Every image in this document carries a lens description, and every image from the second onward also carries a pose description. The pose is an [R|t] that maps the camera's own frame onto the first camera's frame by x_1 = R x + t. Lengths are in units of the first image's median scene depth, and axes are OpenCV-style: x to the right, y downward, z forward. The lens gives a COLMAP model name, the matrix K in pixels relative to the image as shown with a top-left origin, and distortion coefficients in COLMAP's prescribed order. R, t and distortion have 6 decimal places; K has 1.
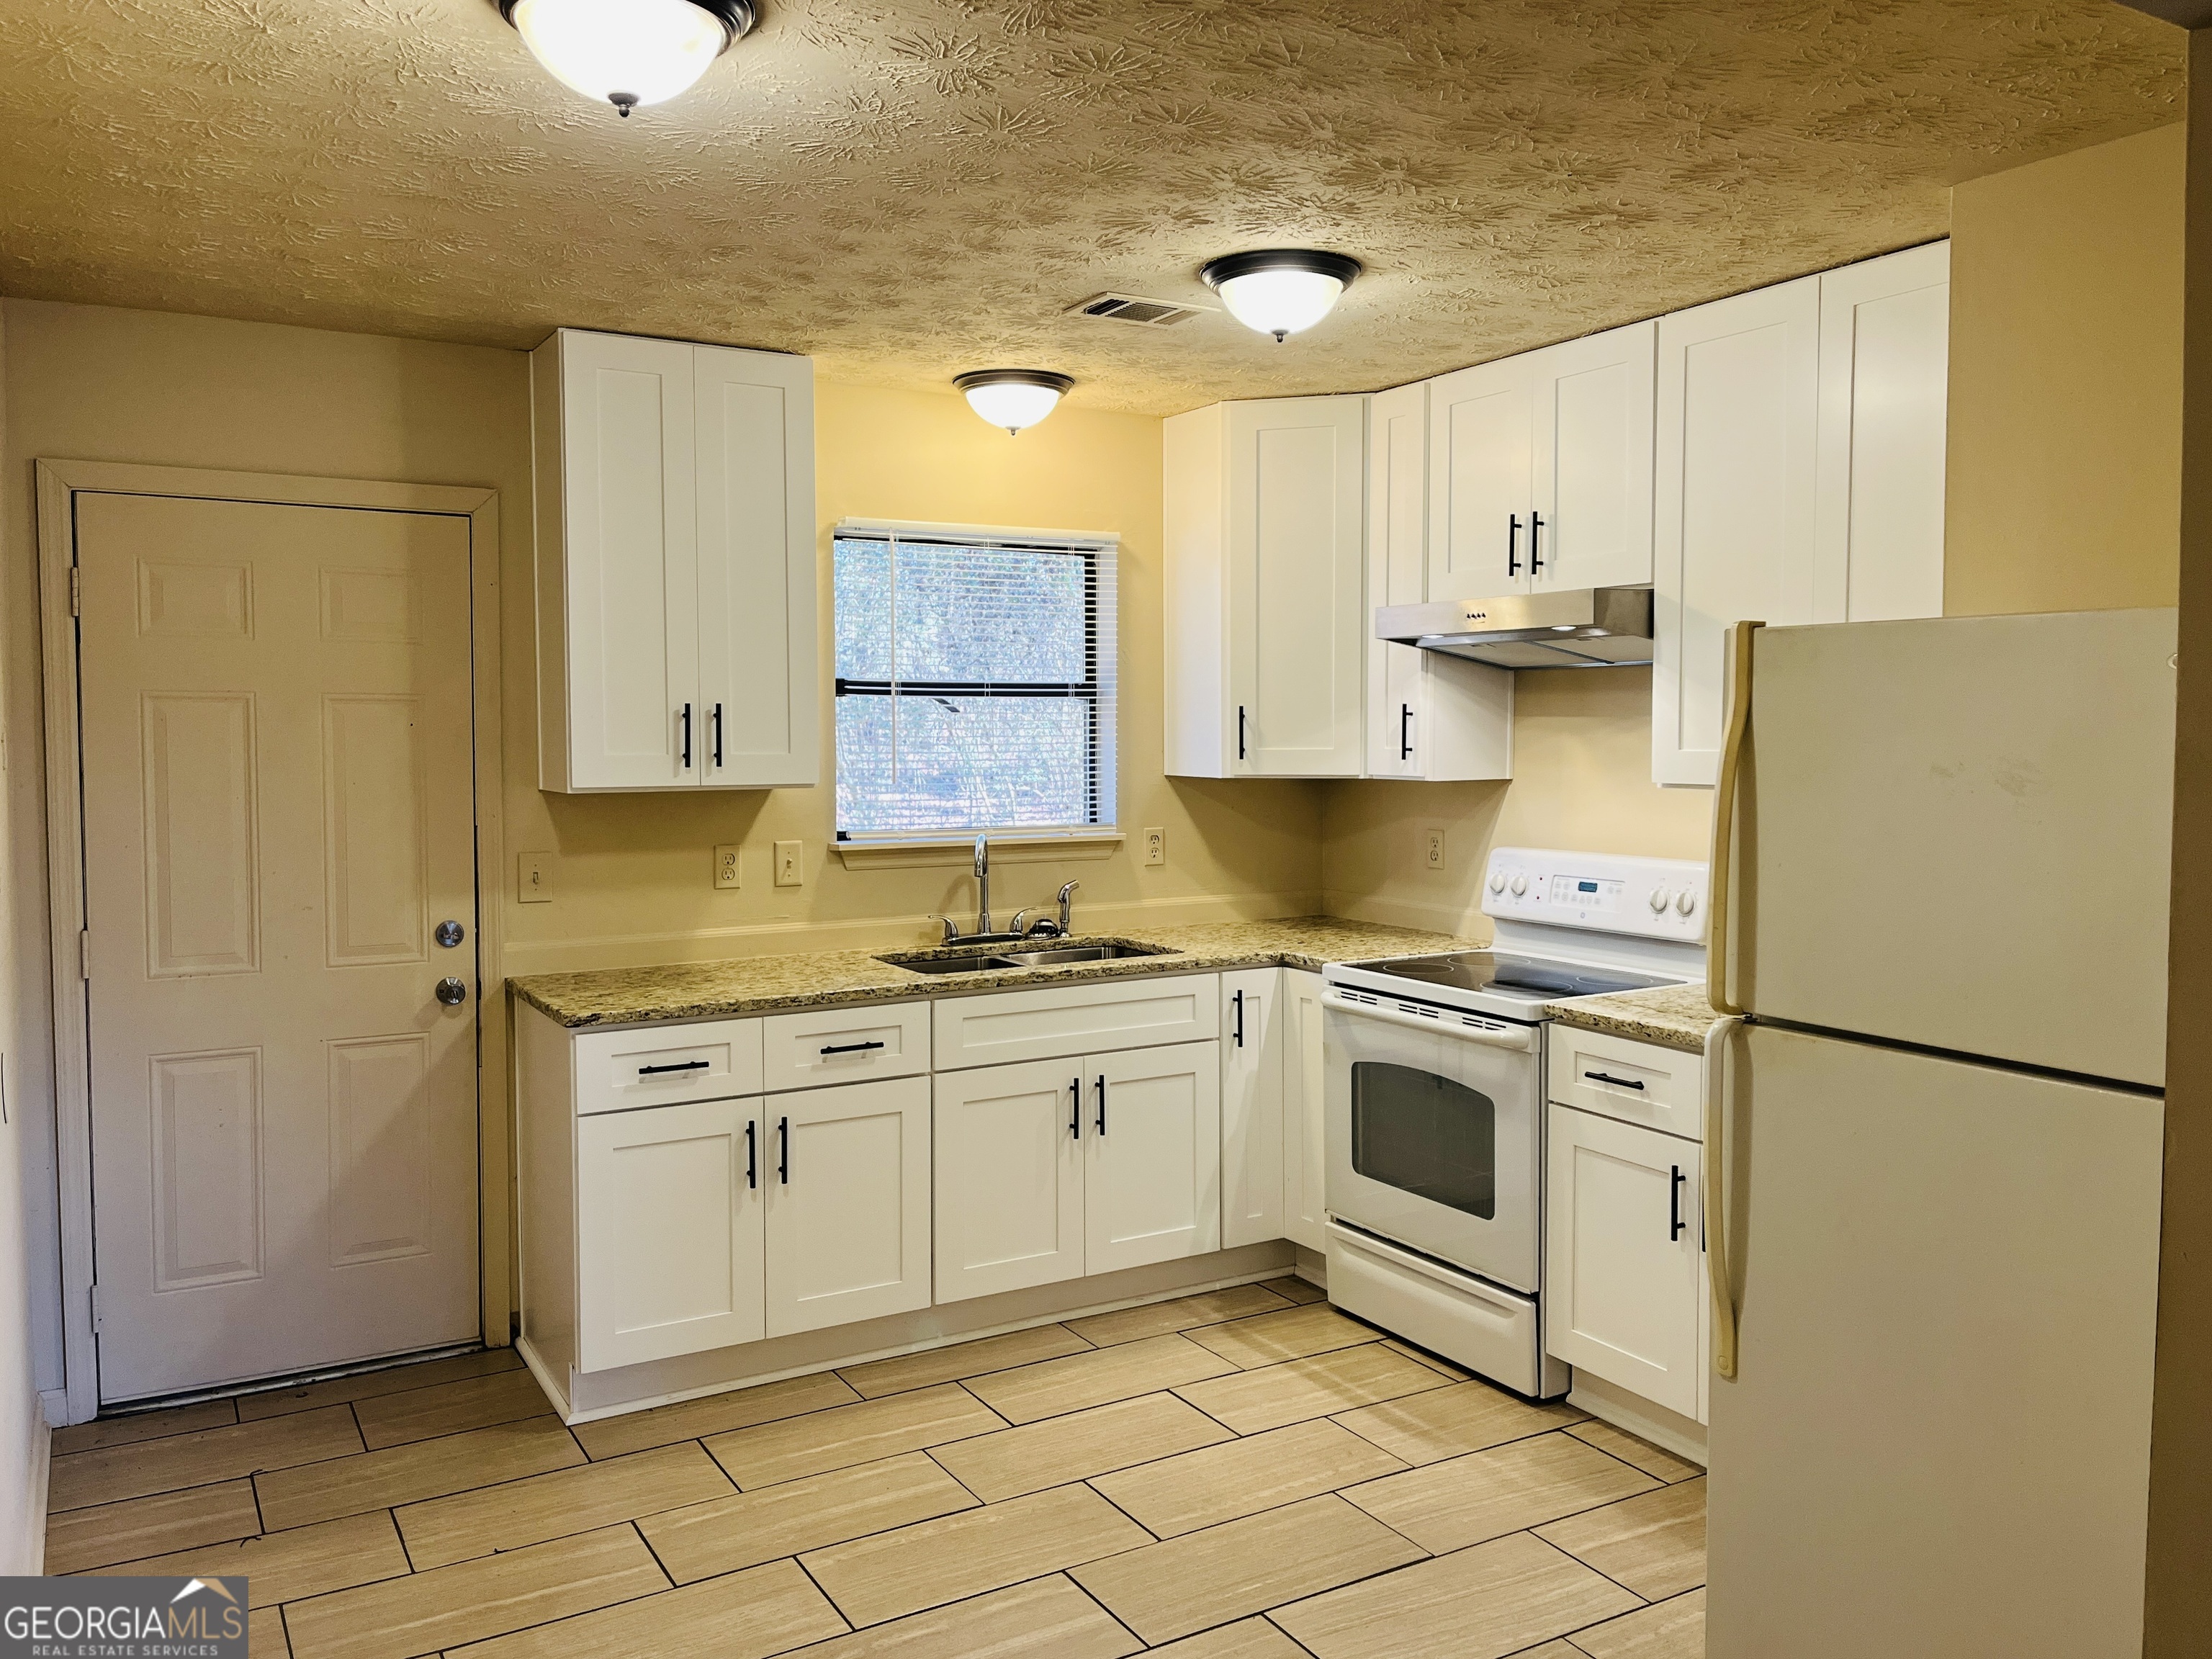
lens RADIAL K [[1658.3, 0, 1111.3], [0, 1658.3, 787.3], [0, 0, 1]] dist [-0.000377, -0.026162]
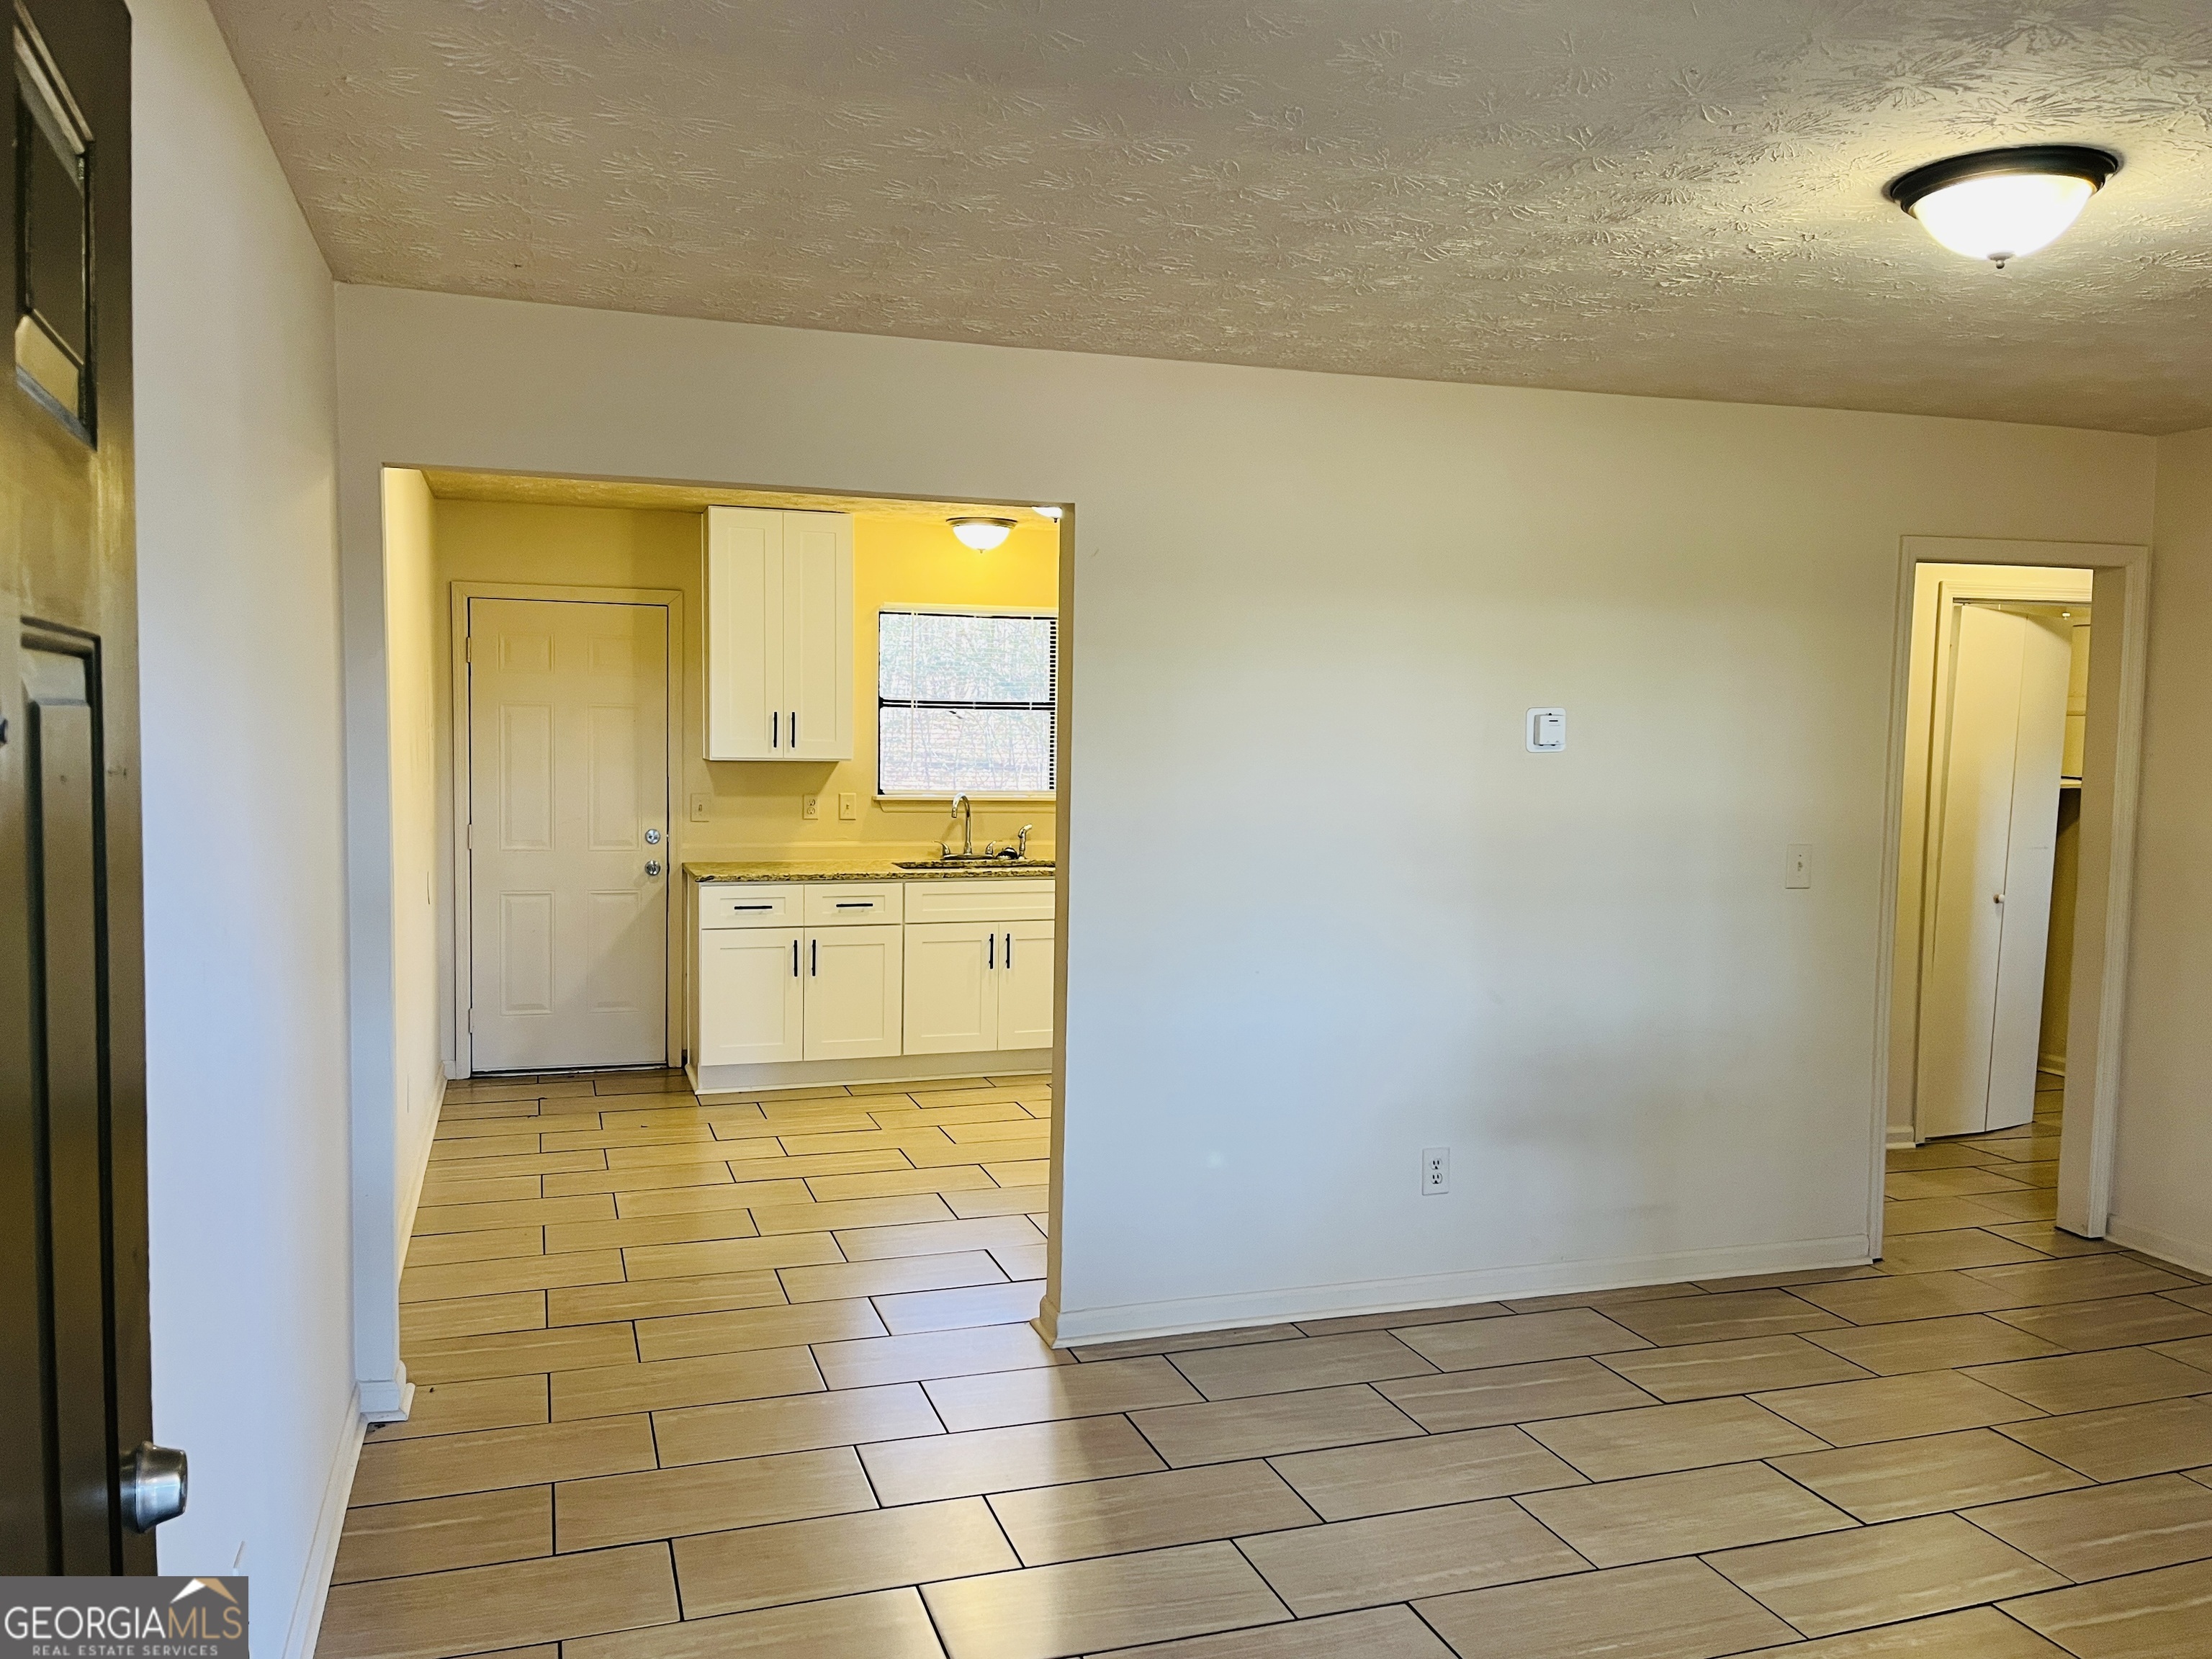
lens RADIAL K [[1697.7, 0, 1106.0], [0, 1697.7, 829.5], [0, 0, 1]] dist [-0.002766, -0.003352]
pose [[0.977088, 0.030741, -0.210605, 0.468368], [-0.026232, 0.999364, 0.024173, 0.022412], [0.211214, -0.018094, 0.977272, -0.699638]]
